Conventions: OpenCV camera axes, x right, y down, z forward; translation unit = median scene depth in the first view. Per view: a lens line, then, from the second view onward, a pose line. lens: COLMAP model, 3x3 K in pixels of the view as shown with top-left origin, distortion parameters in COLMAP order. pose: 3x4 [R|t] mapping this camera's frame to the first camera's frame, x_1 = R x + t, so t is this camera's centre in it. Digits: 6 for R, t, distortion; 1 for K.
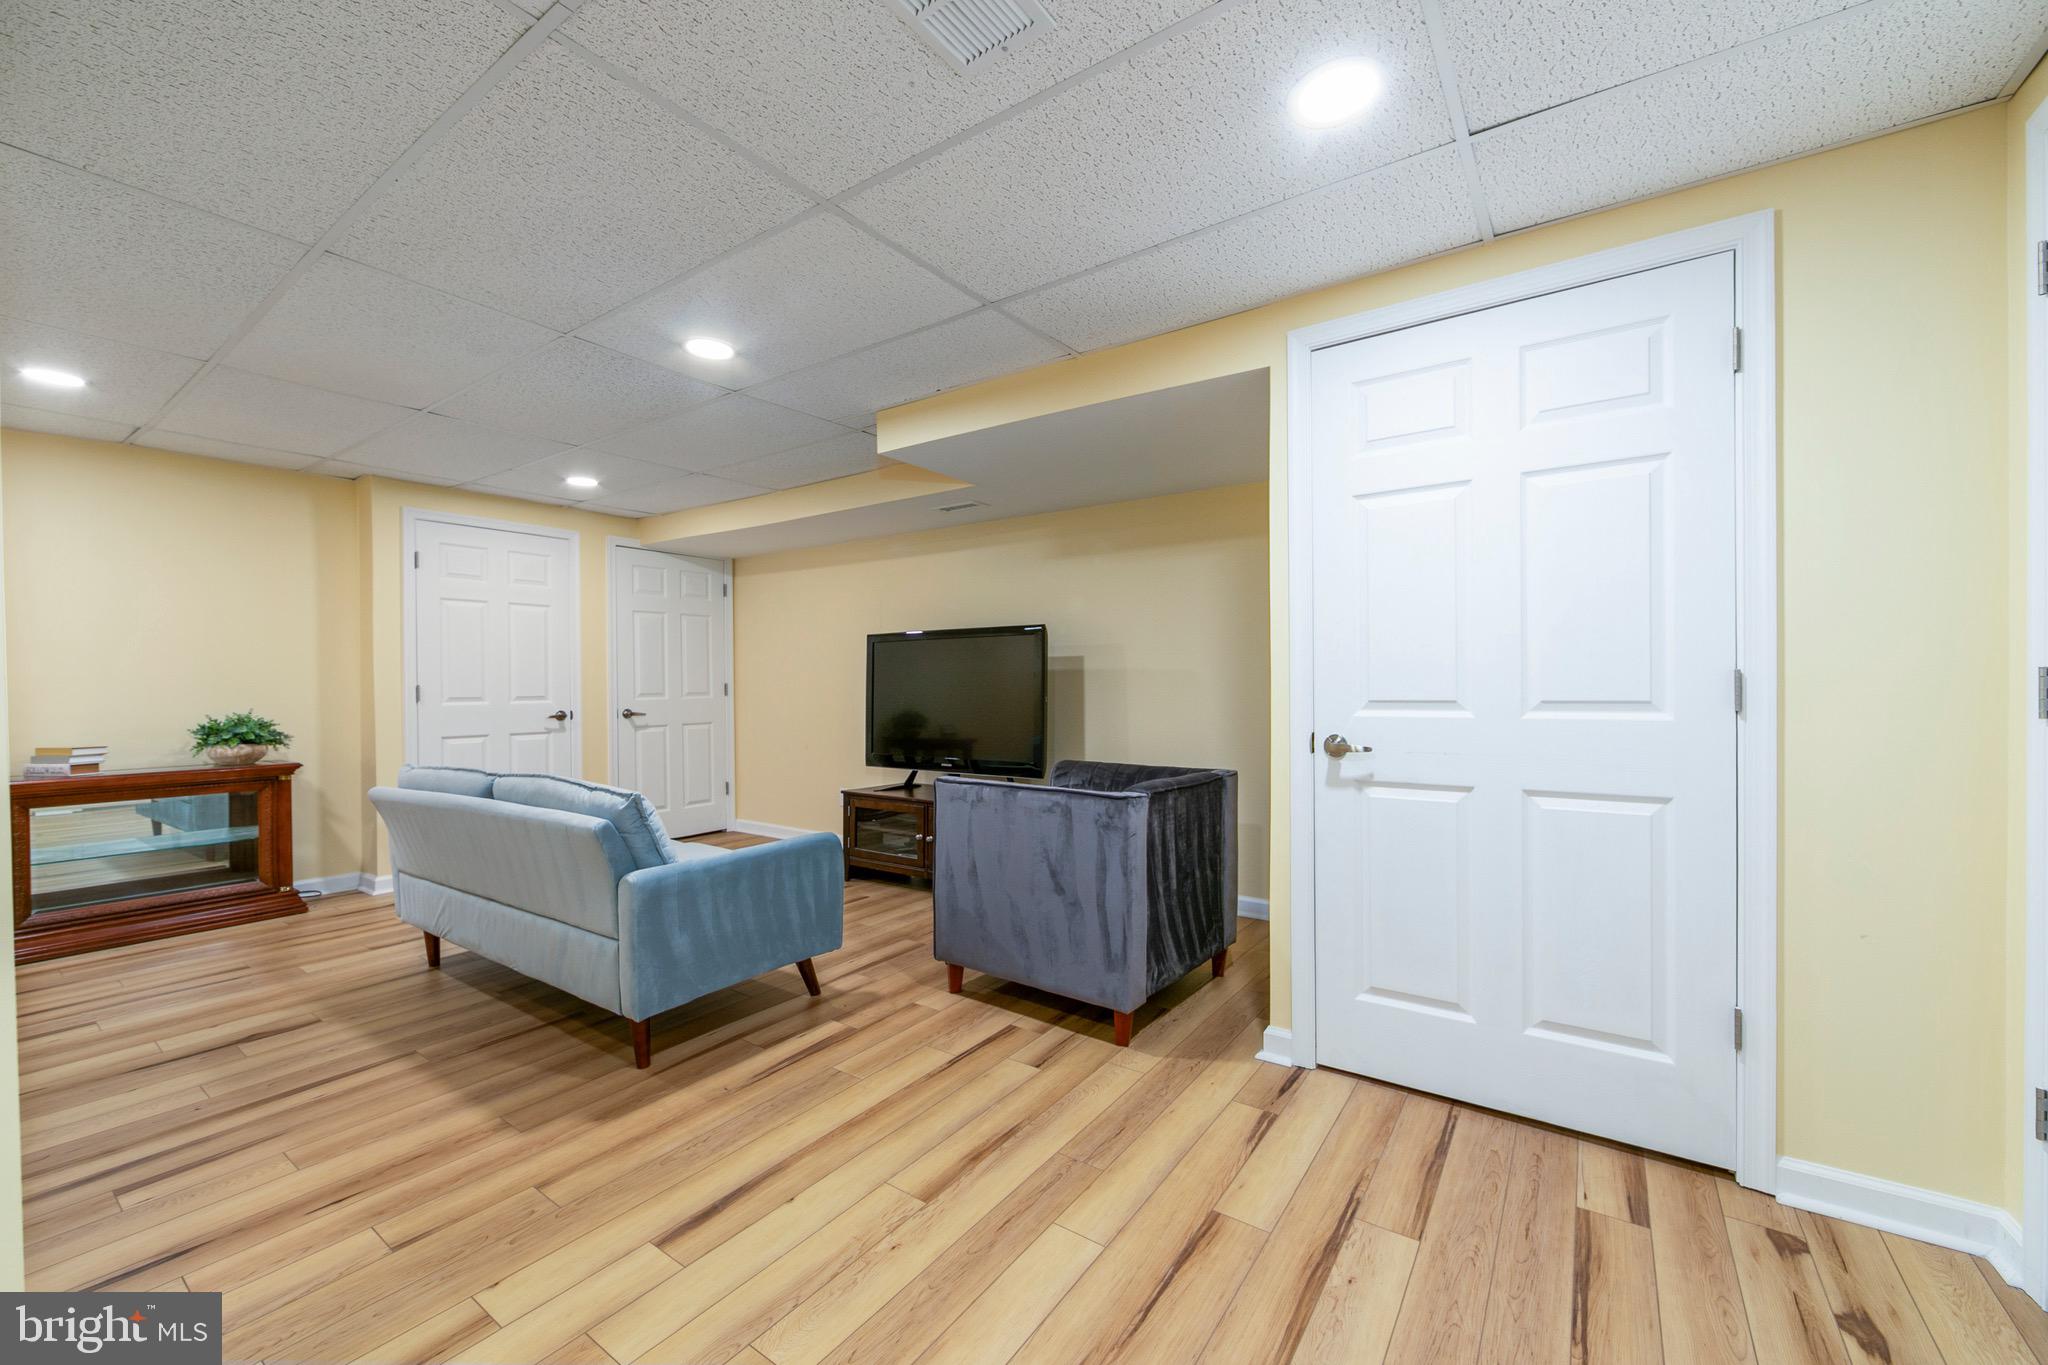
lens RADIAL K [[807.5, 0, 1041.0], [0, 807.5, 691.6], [0, 0, 1]] dist [-0.008356, 0.000295]
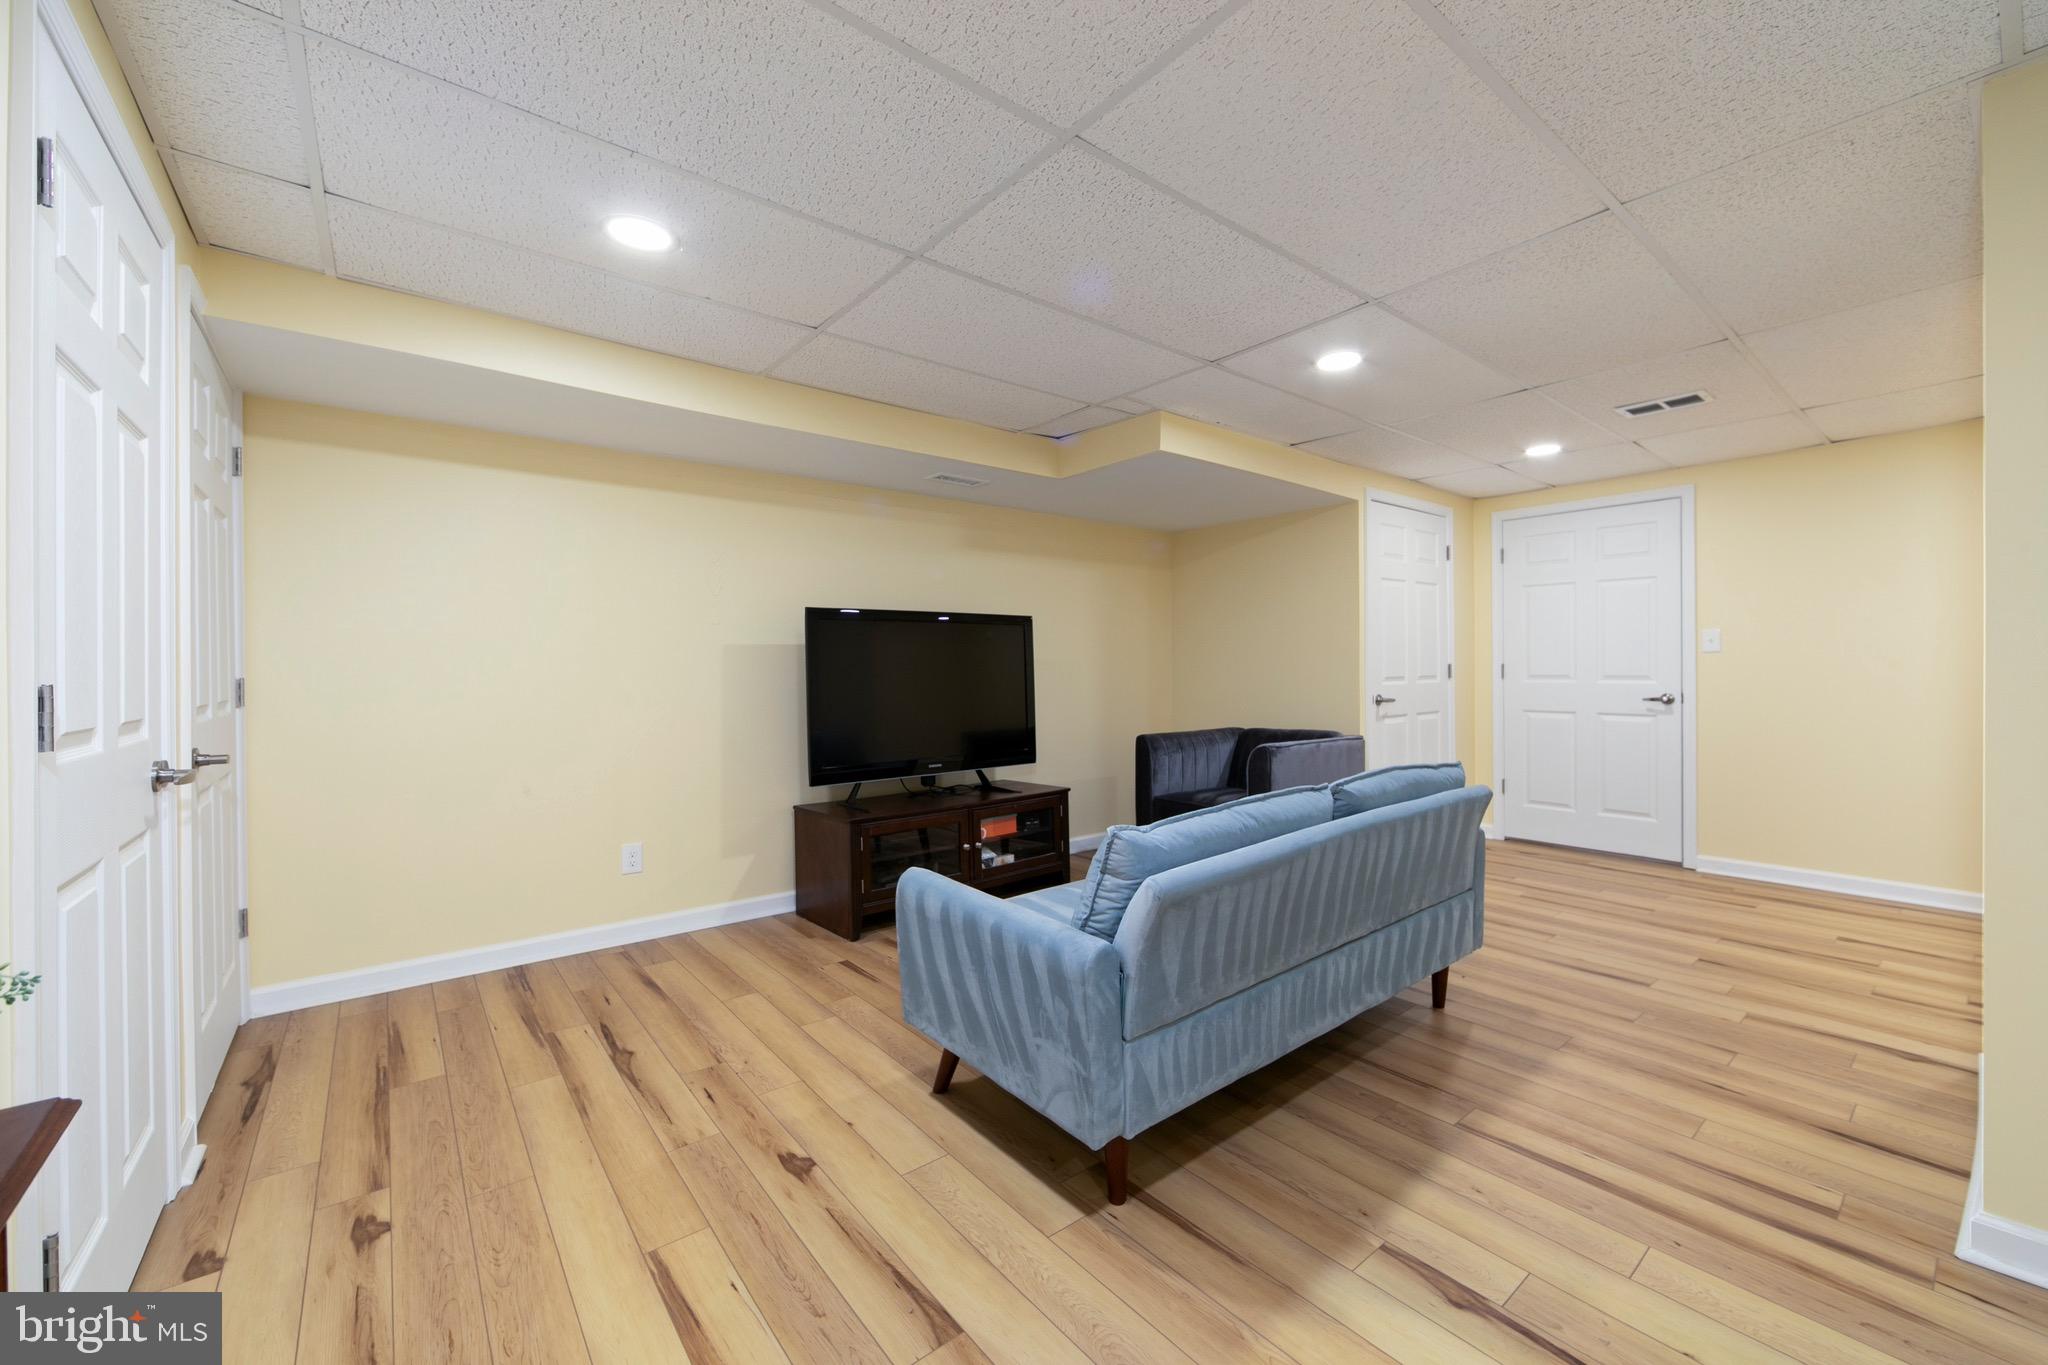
lens RADIAL K [[802.3, 0, 1032.9], [0, 802.3, 675.4], [0, 0, 1]] dist [-0.003795, 0.000025]
pose [[0.285508, -0.006214, 0.958356, -1.689005], [0.017473, 0.999847, 0.001278, -0.012246], [-0.958217, 0.016381, 0.285573, 1.183121]]
